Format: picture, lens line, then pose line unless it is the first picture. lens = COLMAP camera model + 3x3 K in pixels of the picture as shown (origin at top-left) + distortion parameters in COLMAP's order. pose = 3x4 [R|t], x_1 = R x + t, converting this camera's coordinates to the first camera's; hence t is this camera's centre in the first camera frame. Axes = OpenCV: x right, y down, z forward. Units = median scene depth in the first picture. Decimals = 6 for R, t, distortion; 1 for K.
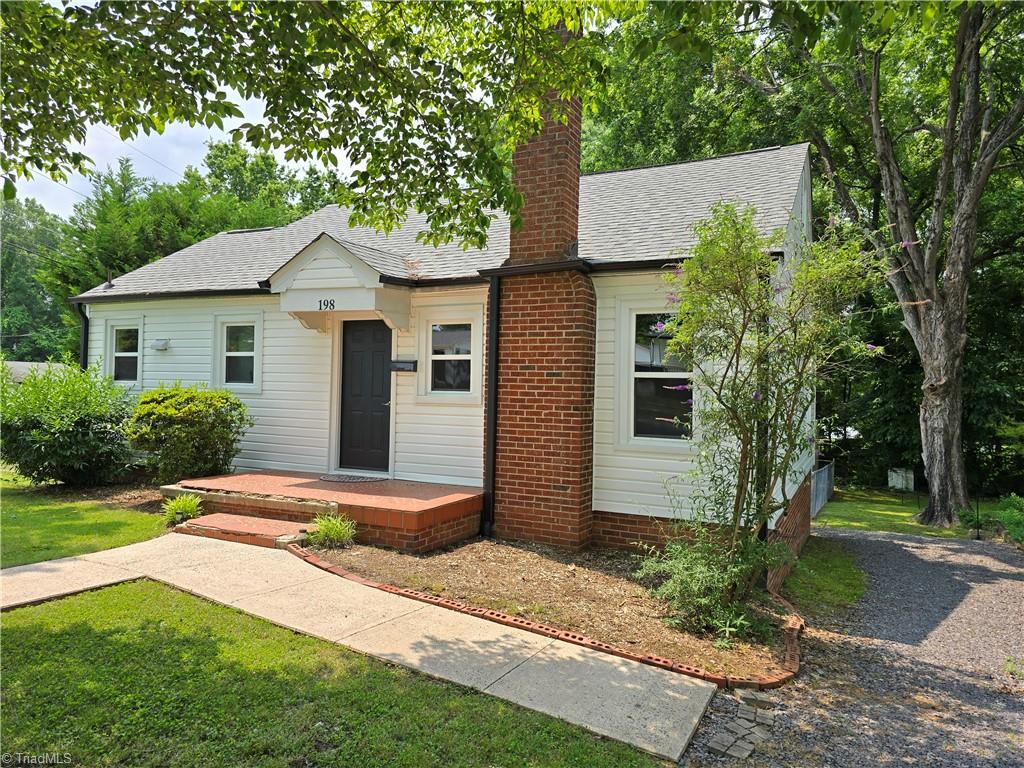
lens RADIAL K [[687.4, 0, 513.4], [0, 687.4, 387.7], [0, 0, 1]] dist [0.057751, -0.054670]
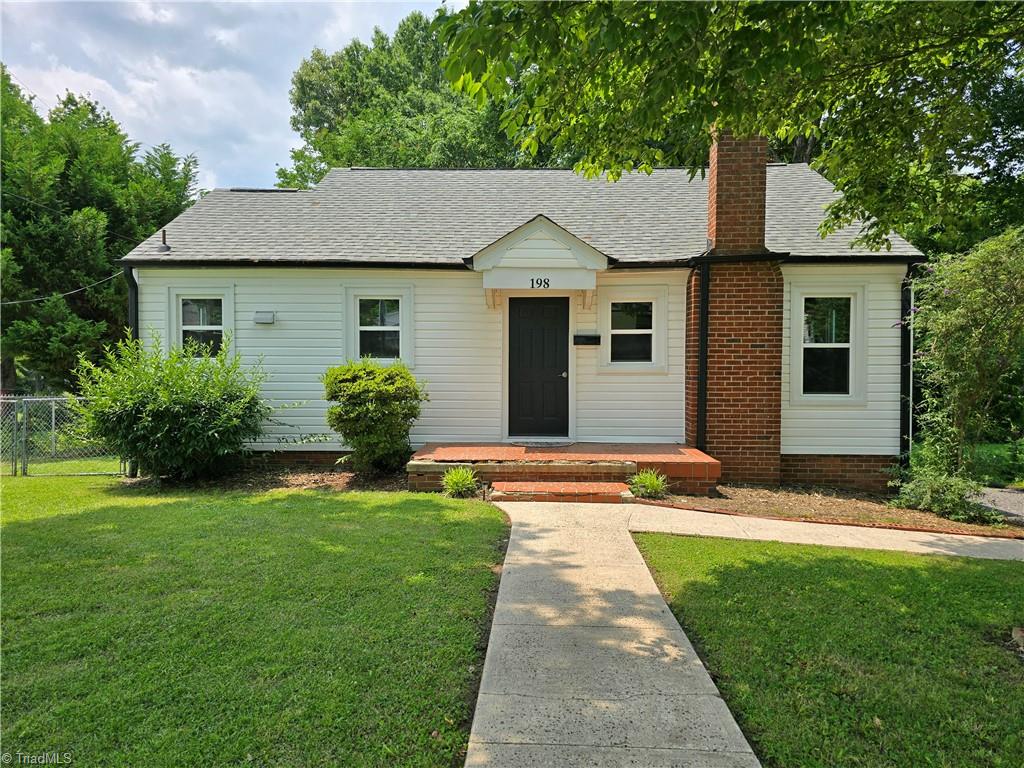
lens RADIAL K [[687.4, 0, 512.5], [0, 687.4, 381.4], [0, 0, 1]] dist [0.057751, -0.054670]
pose [[0.918319, -0.030222, 0.394687, -0.807598], [0.016355, 0.999127, 0.038453, -0.010534], [-0.395504, -0.028857, 0.918011, 0.040477]]
